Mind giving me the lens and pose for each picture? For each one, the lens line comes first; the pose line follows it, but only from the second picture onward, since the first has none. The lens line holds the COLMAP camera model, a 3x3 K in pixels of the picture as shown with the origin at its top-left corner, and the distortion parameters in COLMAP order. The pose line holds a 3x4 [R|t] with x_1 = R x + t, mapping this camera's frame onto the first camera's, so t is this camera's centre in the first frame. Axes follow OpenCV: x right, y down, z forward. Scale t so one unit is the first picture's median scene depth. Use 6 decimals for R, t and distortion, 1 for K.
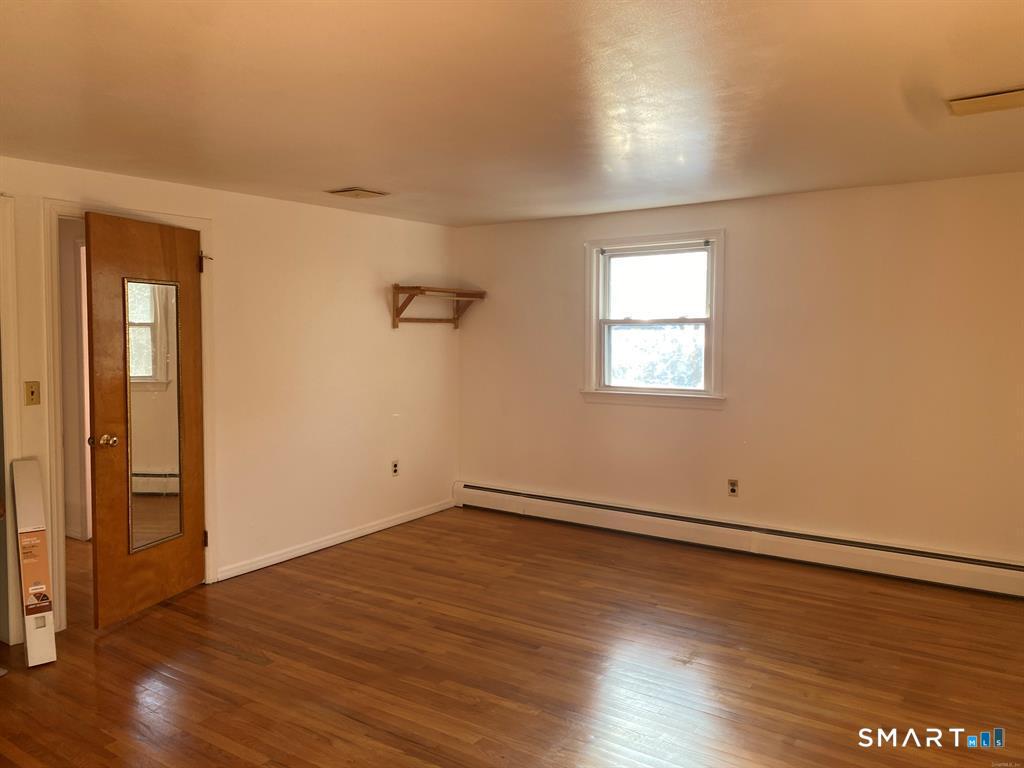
lens RADIAL K [[779.0, 0, 514.1], [0, 779.0, 381.1], [0, 0, 1]] dist [0.021570, -0.002693]
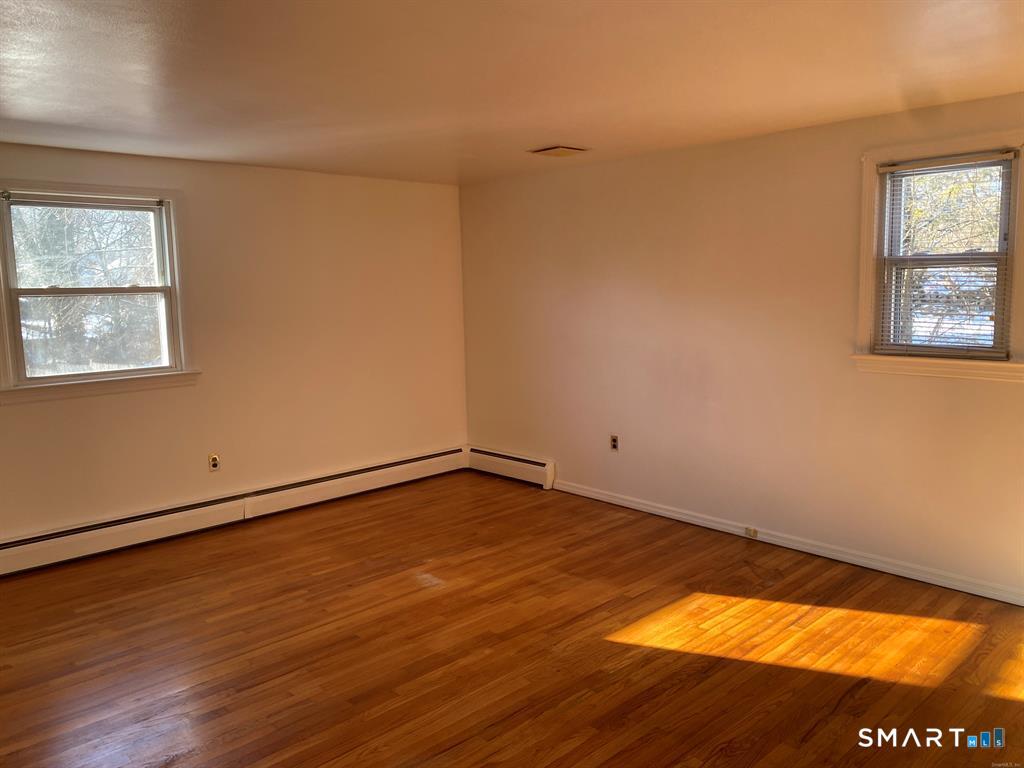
lens RADIAL K [[779.0, 0, 514.2], [0, 779.0, 384.6], [0, 0, 1]] dist [0.021570, -0.002693]
pose [[0.208532, -0.125015, 0.969993, -0.657797], [0.093150, 0.989827, 0.107545, -0.032987], [-0.973569, 0.067928, 0.218056, 0.485434]]
